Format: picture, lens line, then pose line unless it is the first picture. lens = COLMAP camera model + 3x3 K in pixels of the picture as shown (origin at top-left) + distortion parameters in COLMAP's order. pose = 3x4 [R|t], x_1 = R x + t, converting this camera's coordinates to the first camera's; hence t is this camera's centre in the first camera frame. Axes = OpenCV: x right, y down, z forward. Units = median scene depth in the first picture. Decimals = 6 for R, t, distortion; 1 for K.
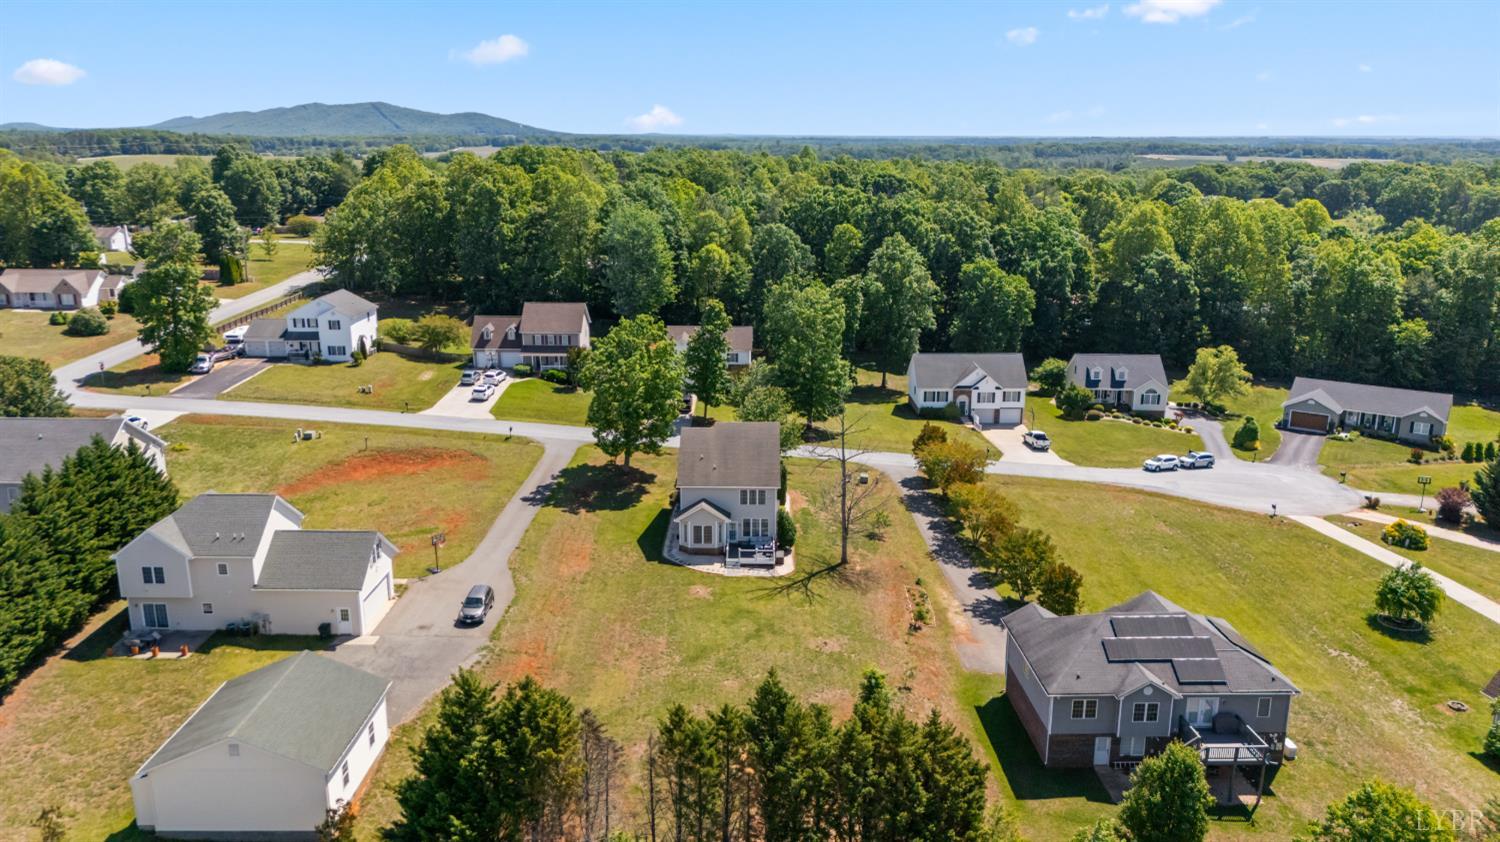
lens RADIAL K [[1089.5, 0, 749.7], [0, 1089.5, 412.7], [0, 0, 1]] dist [0.070295, -0.066642]
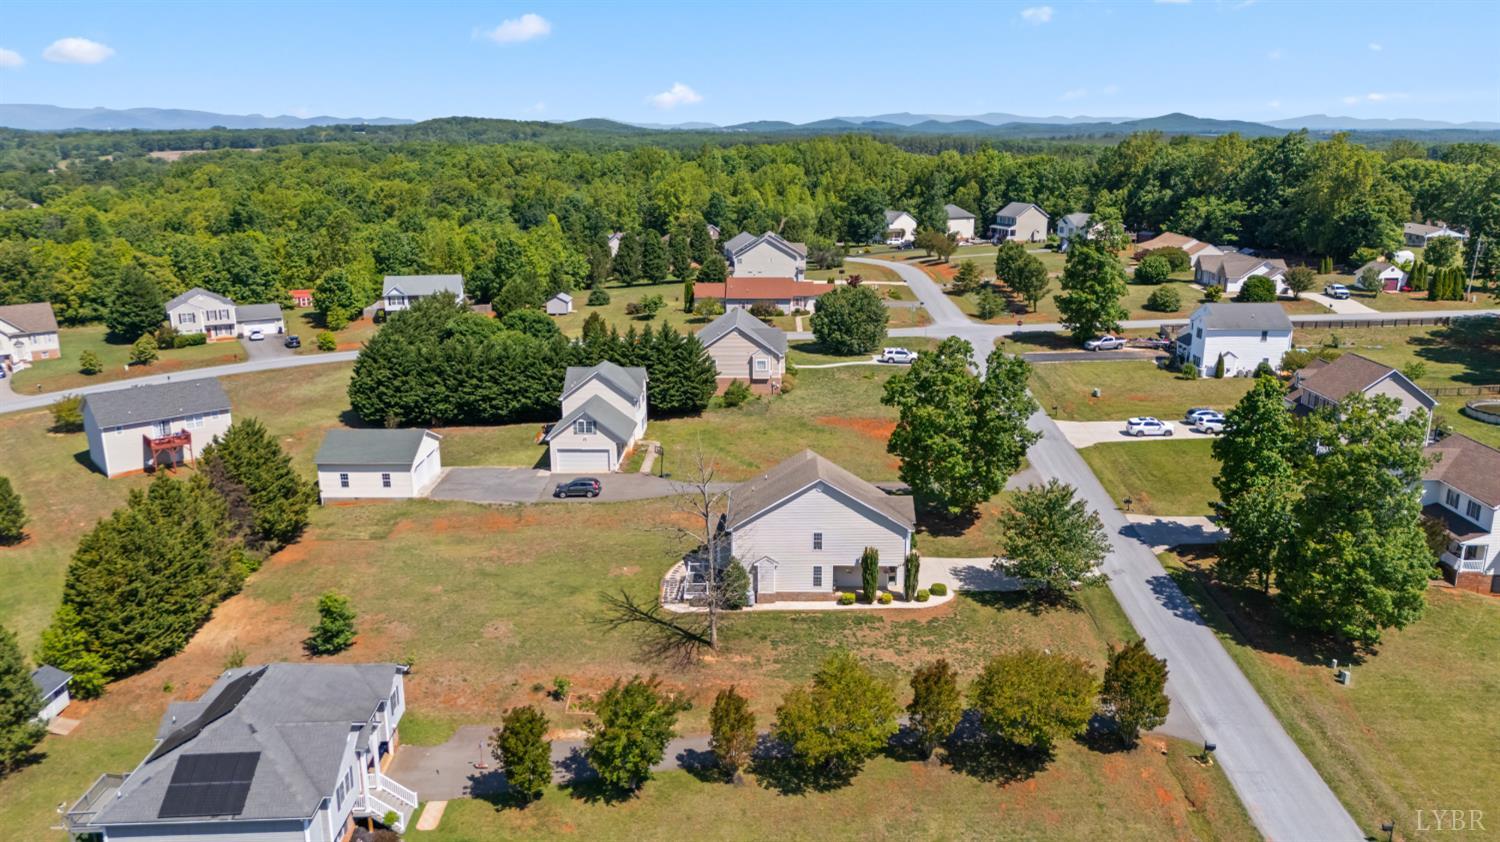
lens RADIAL K [[1089.5, 0, 751.7], [0, 1089.5, 421.6], [0, 0, 1]] dist [0.070295, -0.066642]
pose [[-0.020559, 0.247577, -0.968650, 0.575902], [-0.242457, 0.938699, 0.245068, -0.155242], [0.969944, 0.239894, 0.040728, 0.659378]]
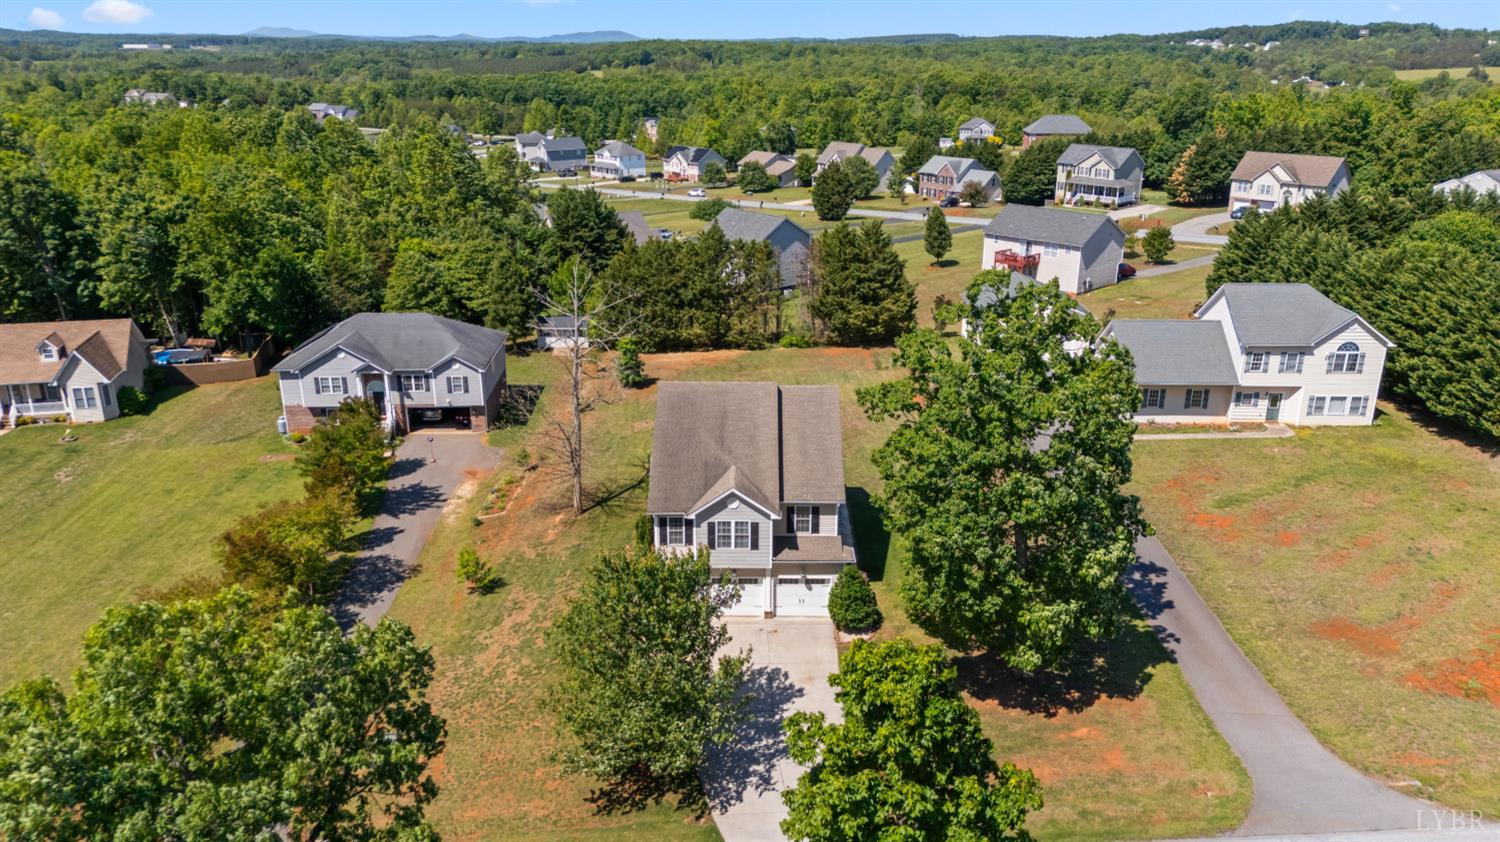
lens RADIAL K [[1089.5, 0, 740.4], [0, 1089.5, 427.5], [0, 0, 1]] dist [0.070295, -0.066642]
pose [[-0.999776, -0.016222, 0.013595, -0.012607], [-0.005956, 0.832017, 0.554719, -0.194887], [-0.020310, 0.554514, -0.831927, 1.056740]]
